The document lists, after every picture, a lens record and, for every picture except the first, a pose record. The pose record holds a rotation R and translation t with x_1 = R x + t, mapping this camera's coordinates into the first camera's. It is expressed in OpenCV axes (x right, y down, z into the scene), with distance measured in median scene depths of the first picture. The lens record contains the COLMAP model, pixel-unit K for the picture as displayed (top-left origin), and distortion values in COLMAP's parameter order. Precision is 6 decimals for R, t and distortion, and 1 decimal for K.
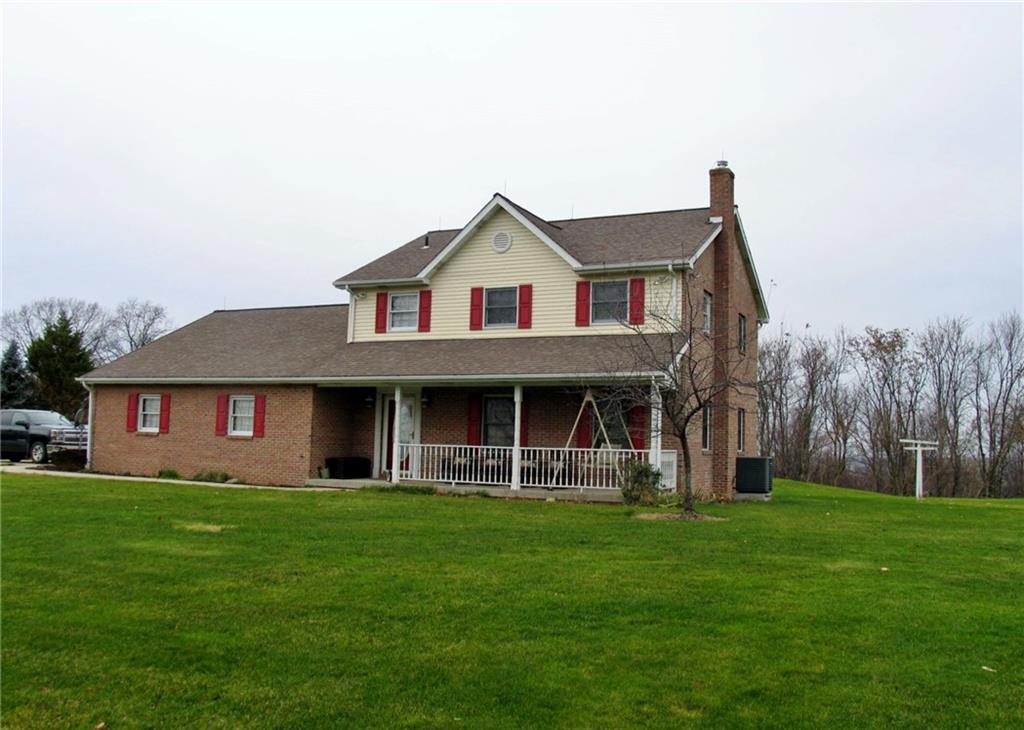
lens RADIAL K [[947.6, 0, 509.1], [0, 947.6, 362.1], [0, 0, 1]] dist [-0.076715, 0.000000]
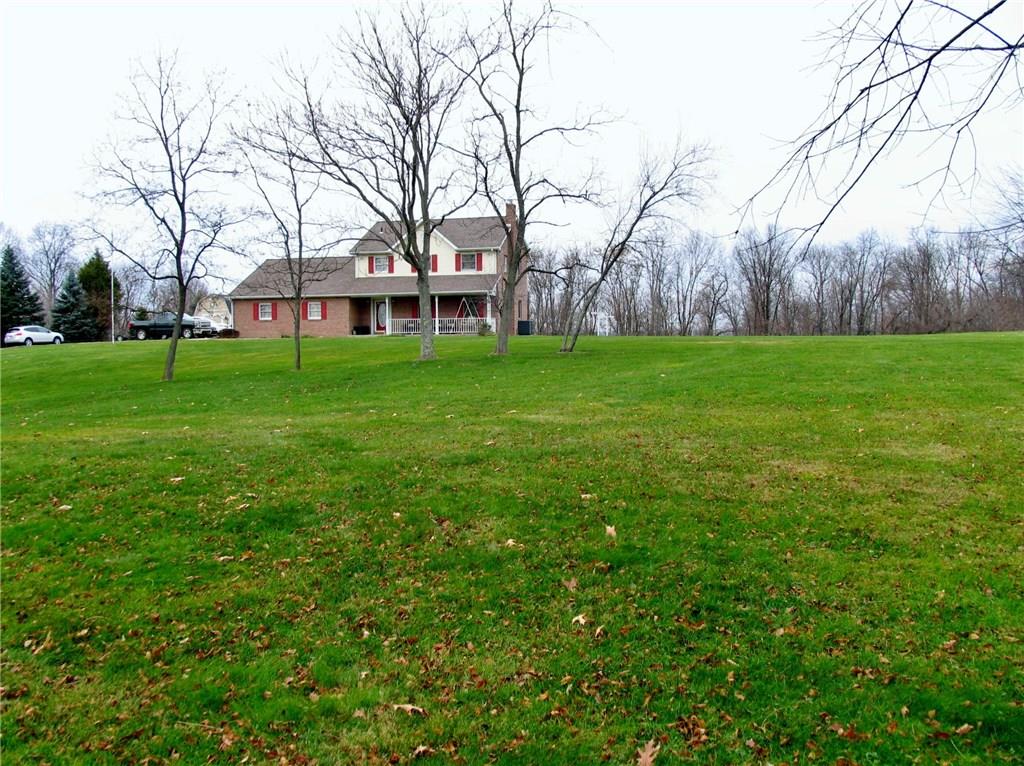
lens RADIAL K [[903.5, 0, 508.3], [0, 903.5, 385.4], [0, 0, 1]] dist [-0.015575, -0.001443]
pose [[0.975933, -0.050291, 0.212193, -0.306261], [0.017822, 0.988183, 0.152239, -0.096325], [-0.217342, -0.144793, 0.965297, -1.358242]]
